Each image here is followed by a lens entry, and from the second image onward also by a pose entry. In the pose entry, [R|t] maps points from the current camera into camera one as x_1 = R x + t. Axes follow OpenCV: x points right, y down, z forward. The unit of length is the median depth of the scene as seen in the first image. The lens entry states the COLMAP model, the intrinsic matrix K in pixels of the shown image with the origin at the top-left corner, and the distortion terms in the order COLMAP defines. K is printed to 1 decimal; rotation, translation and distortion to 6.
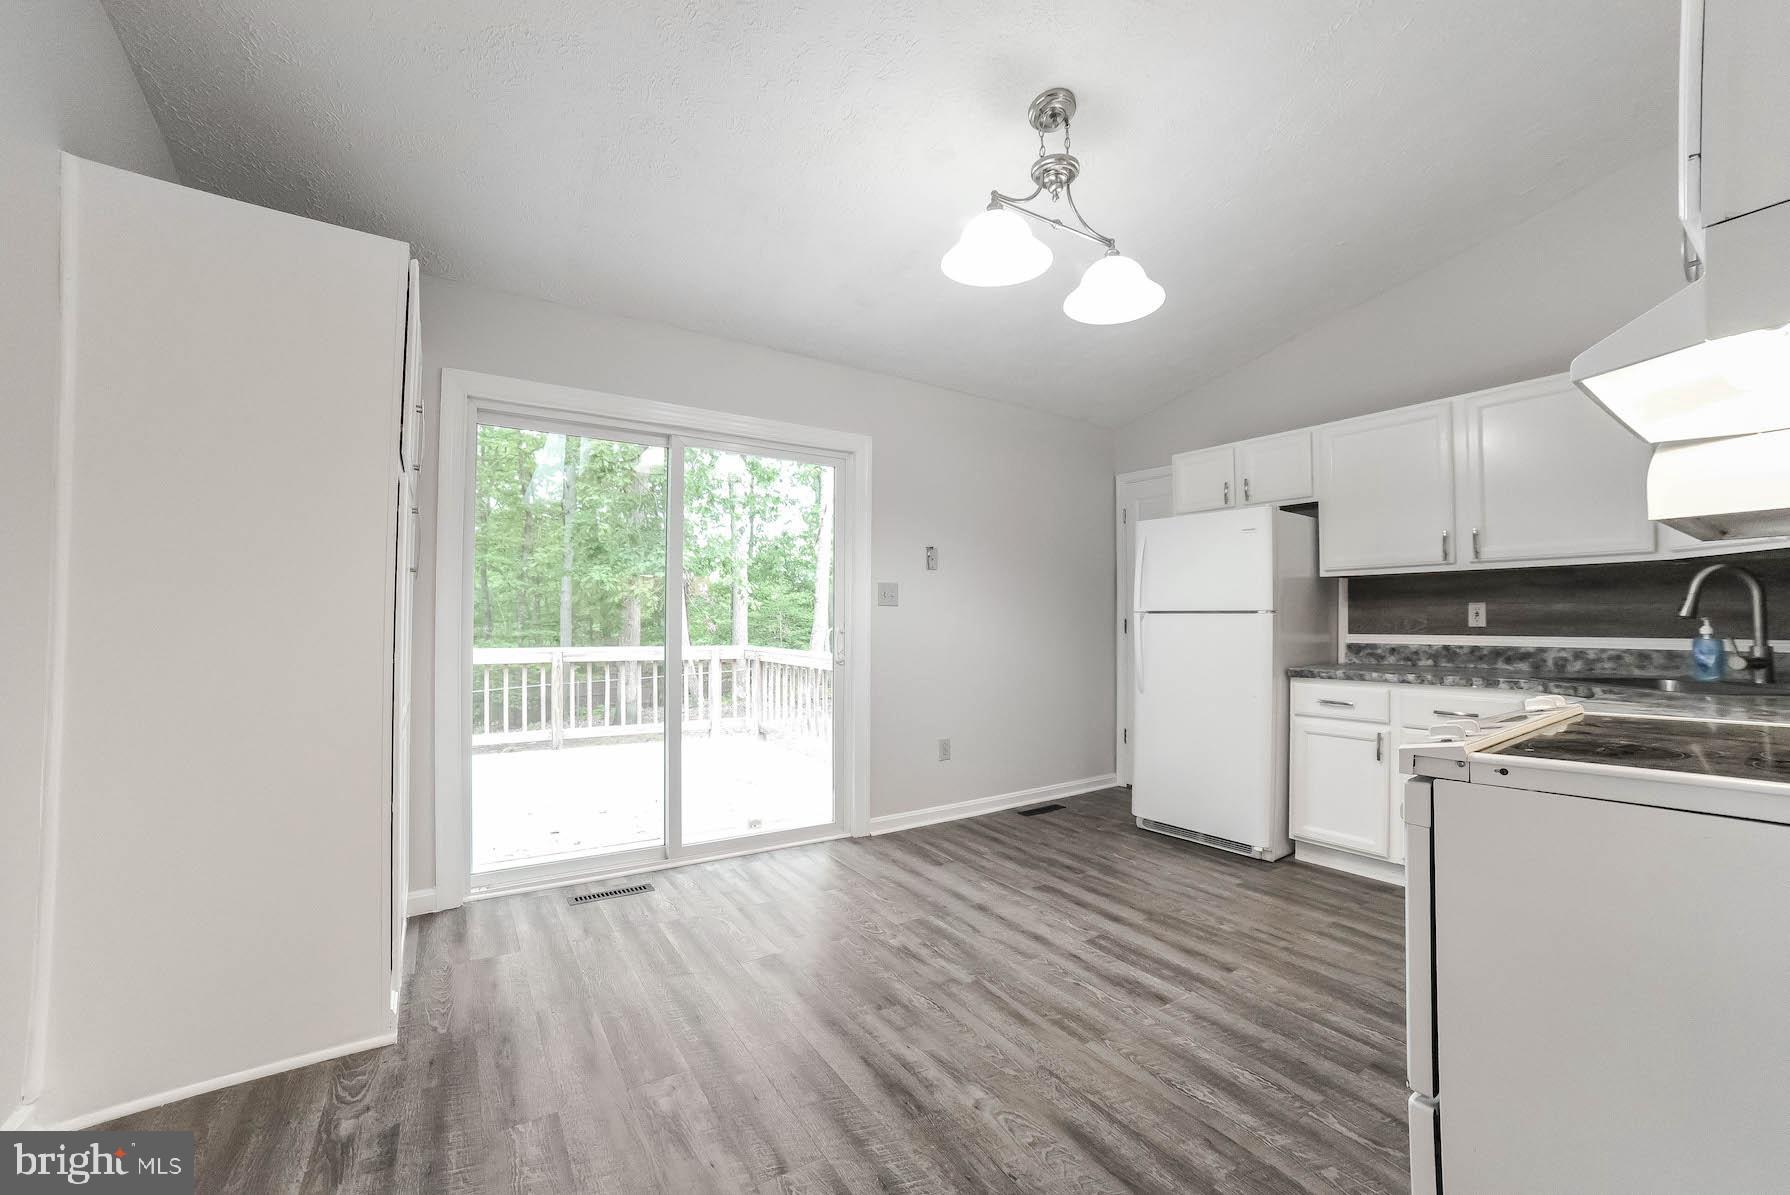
lens RADIAL K [[736.0, 0, 898.1], [0, 736.0, 606.1], [0, 0, 1]] dist [-0.028200, 0.004681]
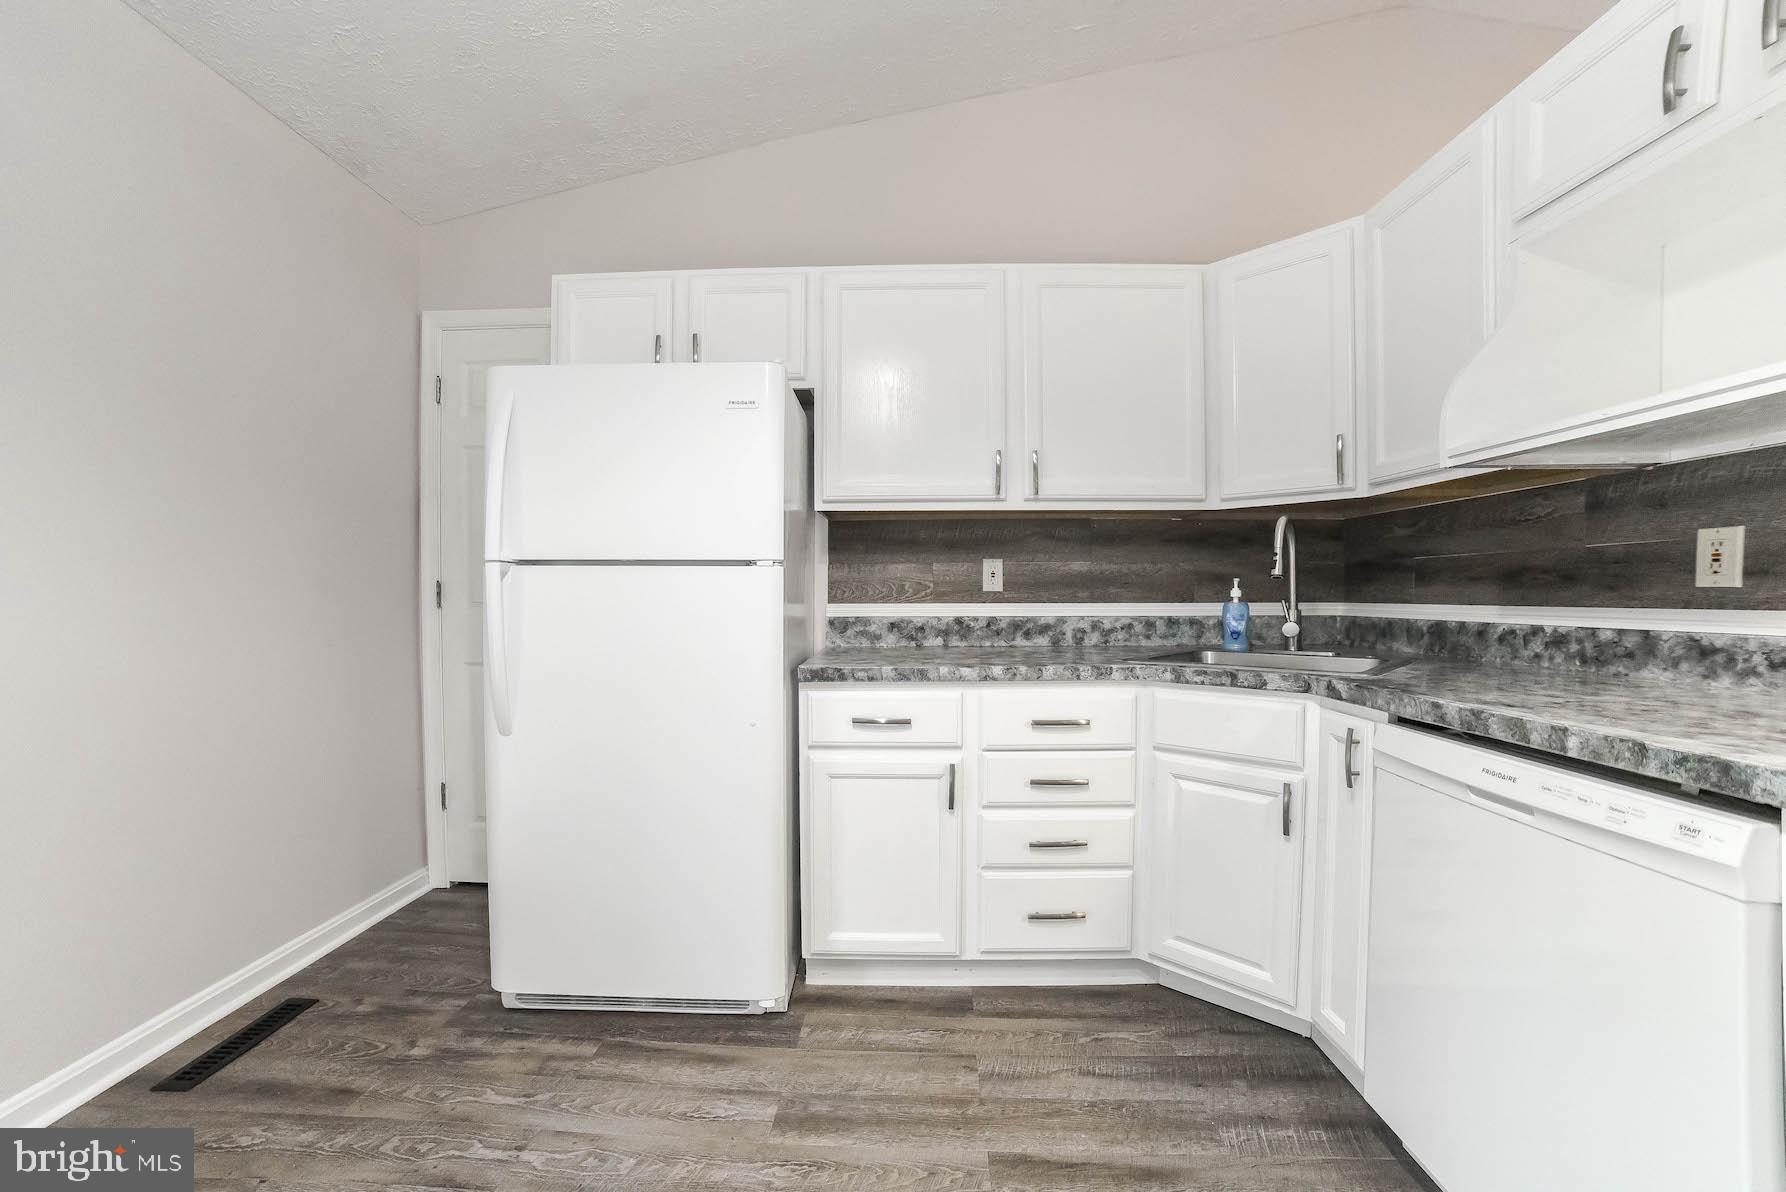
lens RADIAL K [[734.3, 0, 898.1], [0, 734.3, 602.5], [0, 0, 1]] dist [-0.028200, 0.004681]
pose [[0.594591, -0.019192, 0.803799, 0.125811], [-0.011042, 0.999426, 0.032031, 0.016766], [-0.803953, -0.027921, 0.594037, 0.630817]]
